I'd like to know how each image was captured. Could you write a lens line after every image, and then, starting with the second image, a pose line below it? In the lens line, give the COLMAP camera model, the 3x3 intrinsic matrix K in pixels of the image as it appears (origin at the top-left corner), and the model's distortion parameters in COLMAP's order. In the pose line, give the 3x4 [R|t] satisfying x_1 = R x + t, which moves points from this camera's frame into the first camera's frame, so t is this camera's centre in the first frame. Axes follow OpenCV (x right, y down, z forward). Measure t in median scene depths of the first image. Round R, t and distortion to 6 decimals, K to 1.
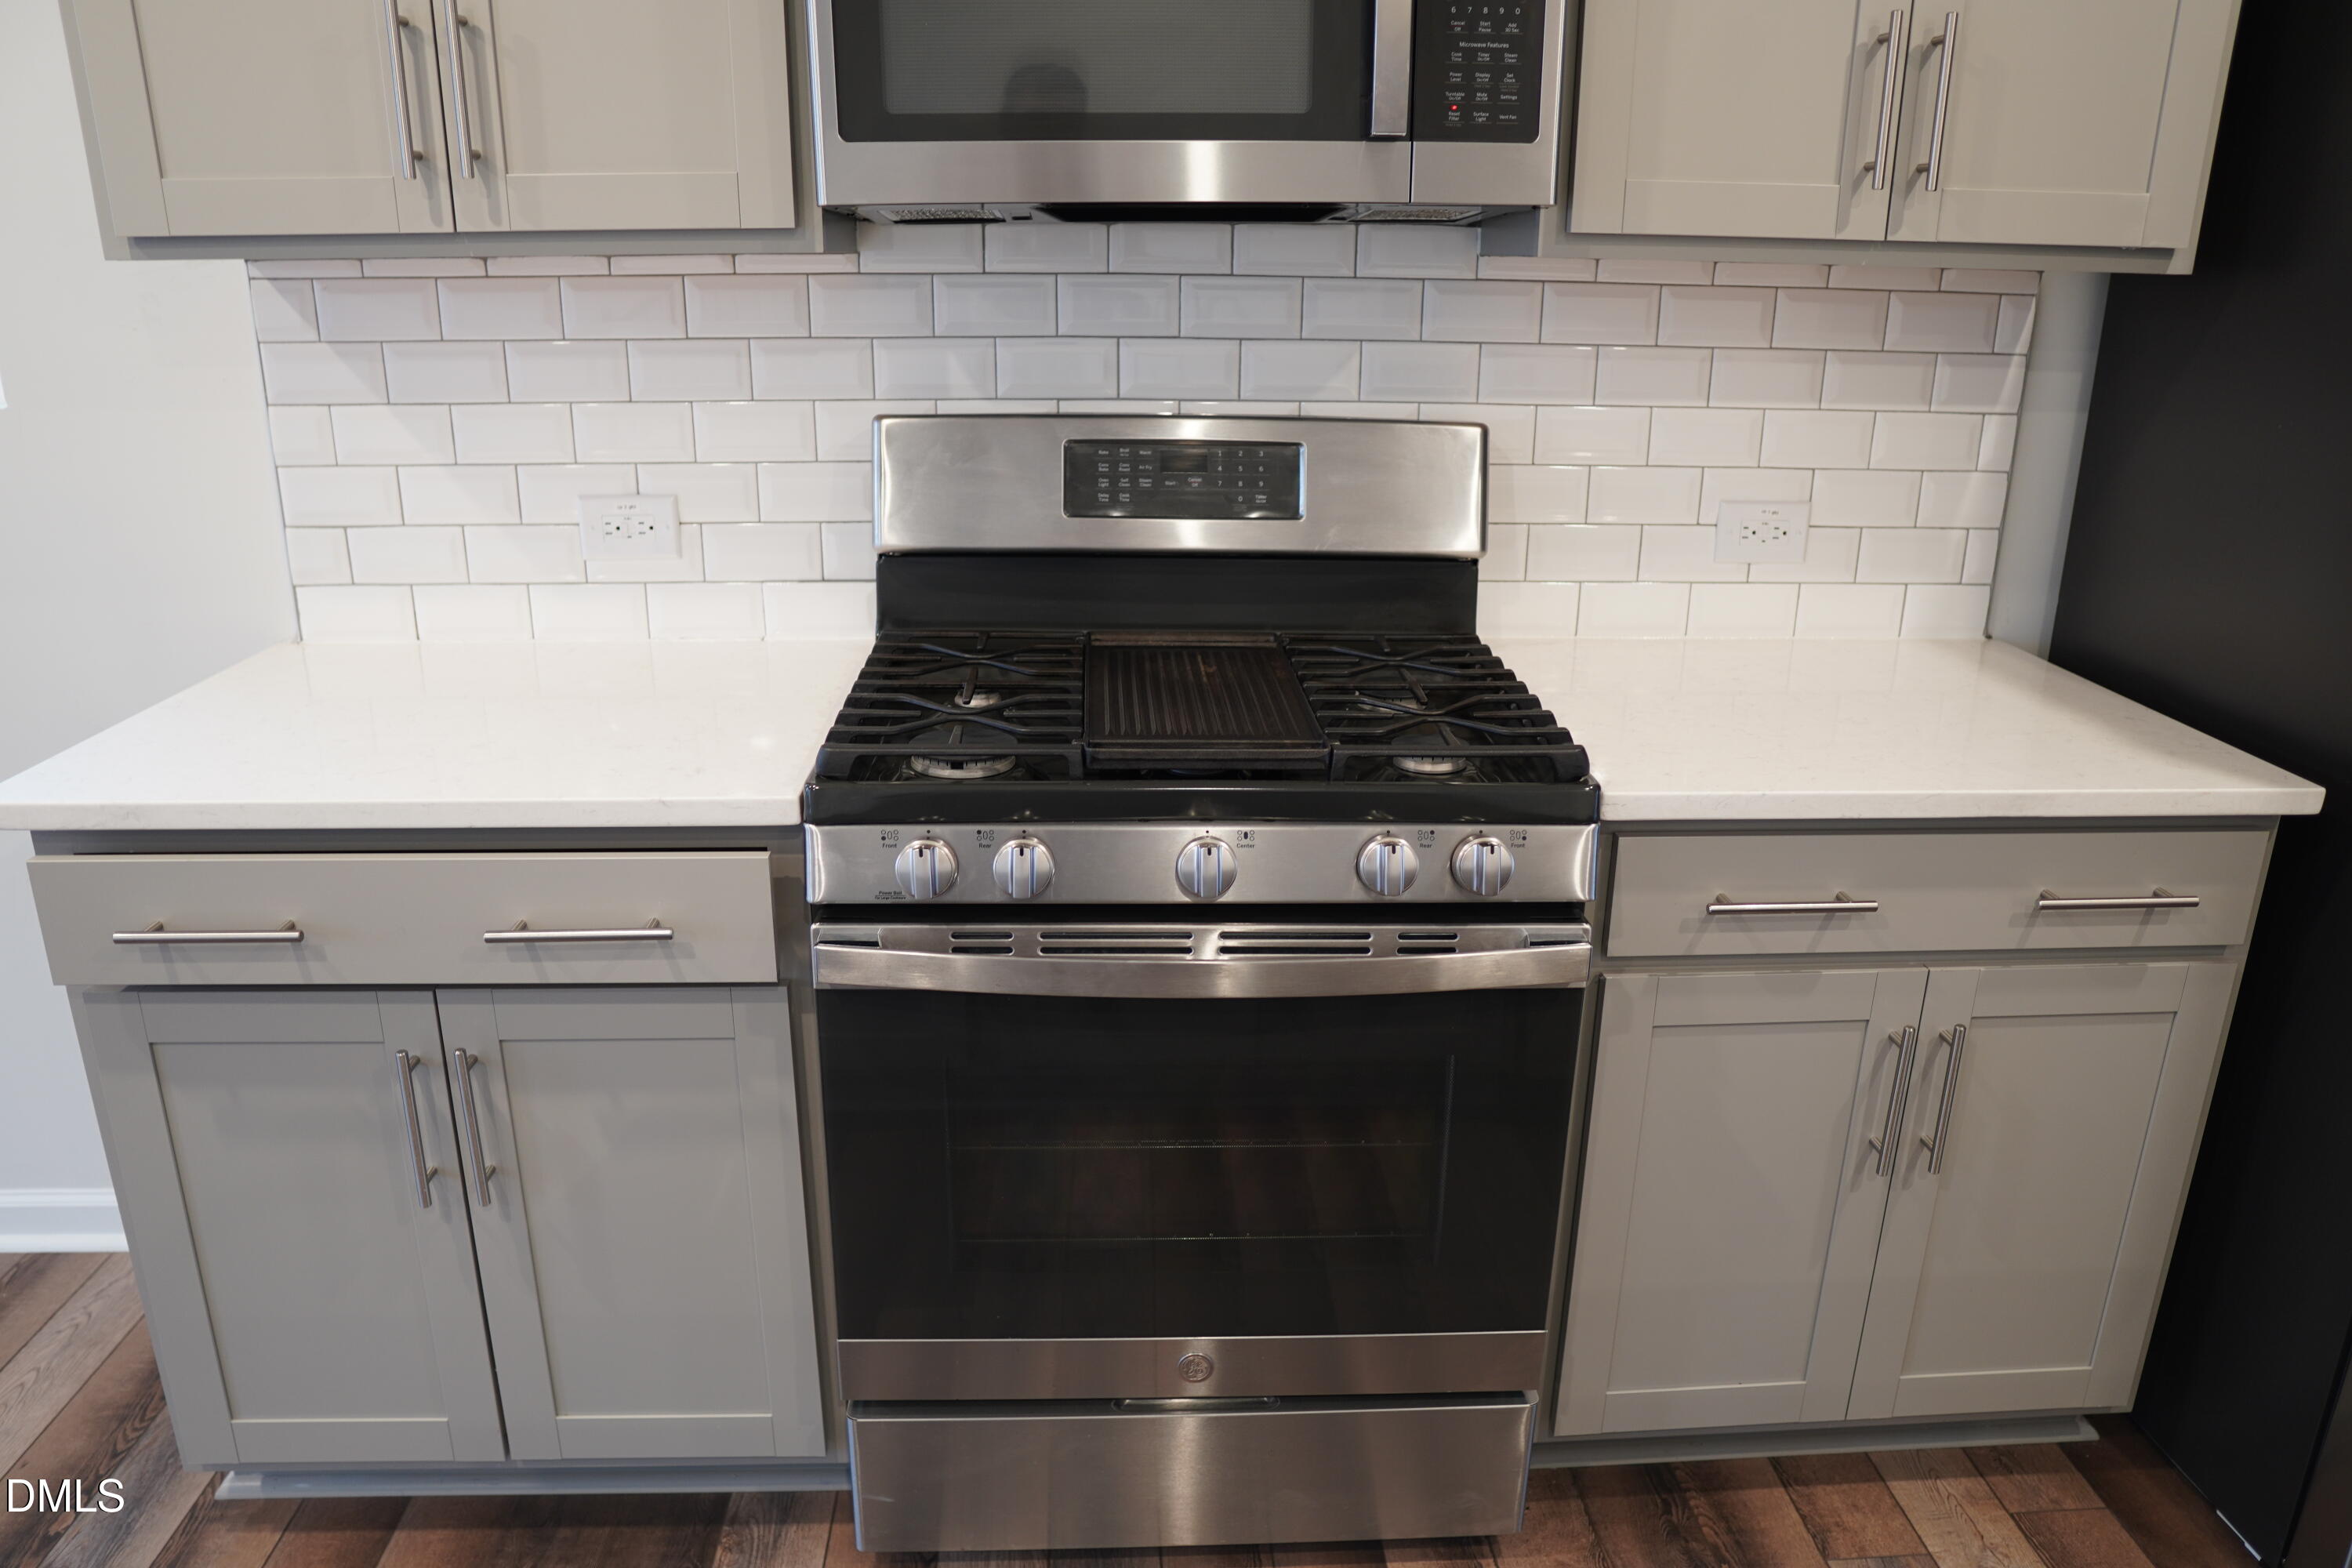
lens RADIAL K [[1651.6, 0, 1176.0], [0, 1651.6, 784.0], [0, 0, 1]] dist [-0.104260, 0.065837]
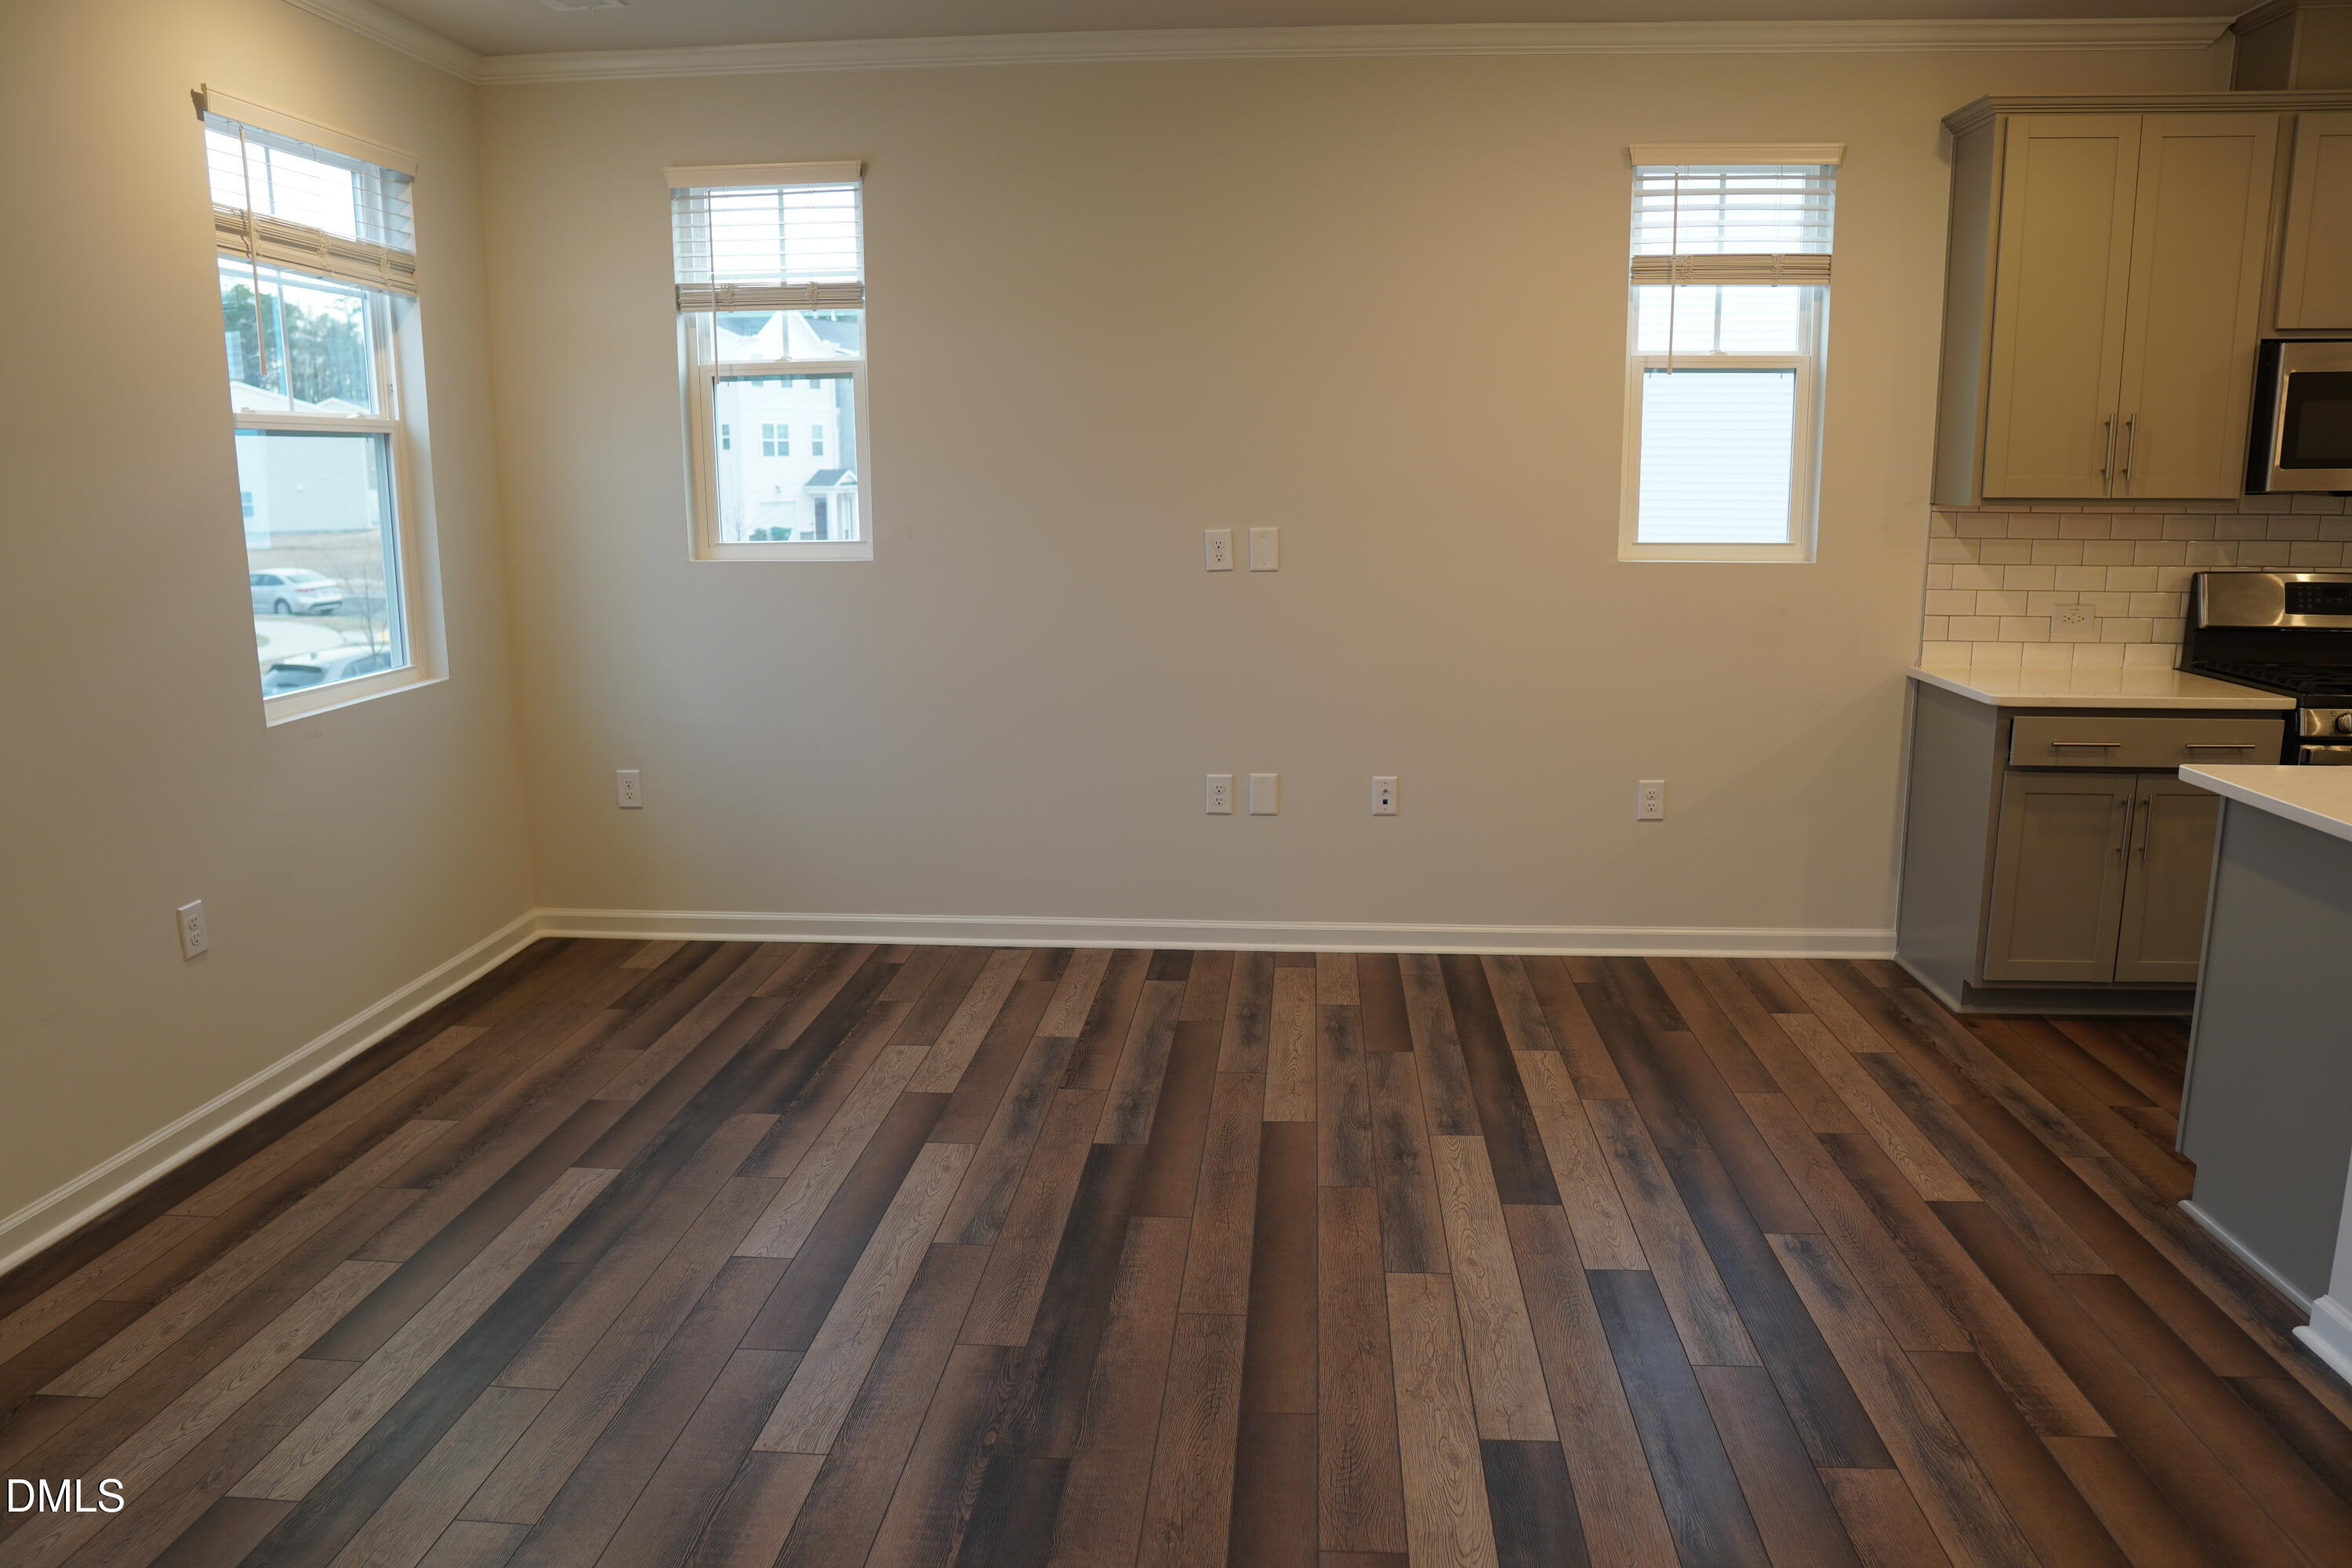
lens RADIAL K [[1651.6, 0, 1176.0], [0, 1651.6, 784.0], [0, 0, 1]] dist [-0.104260, 0.065837]
pose [[0.991006, 0.011877, -0.133286, -1.353651], [-0.028509, 0.991925, -0.123582, 0.415961], [0.130742, 0.126271, 0.983342, -1.460625]]
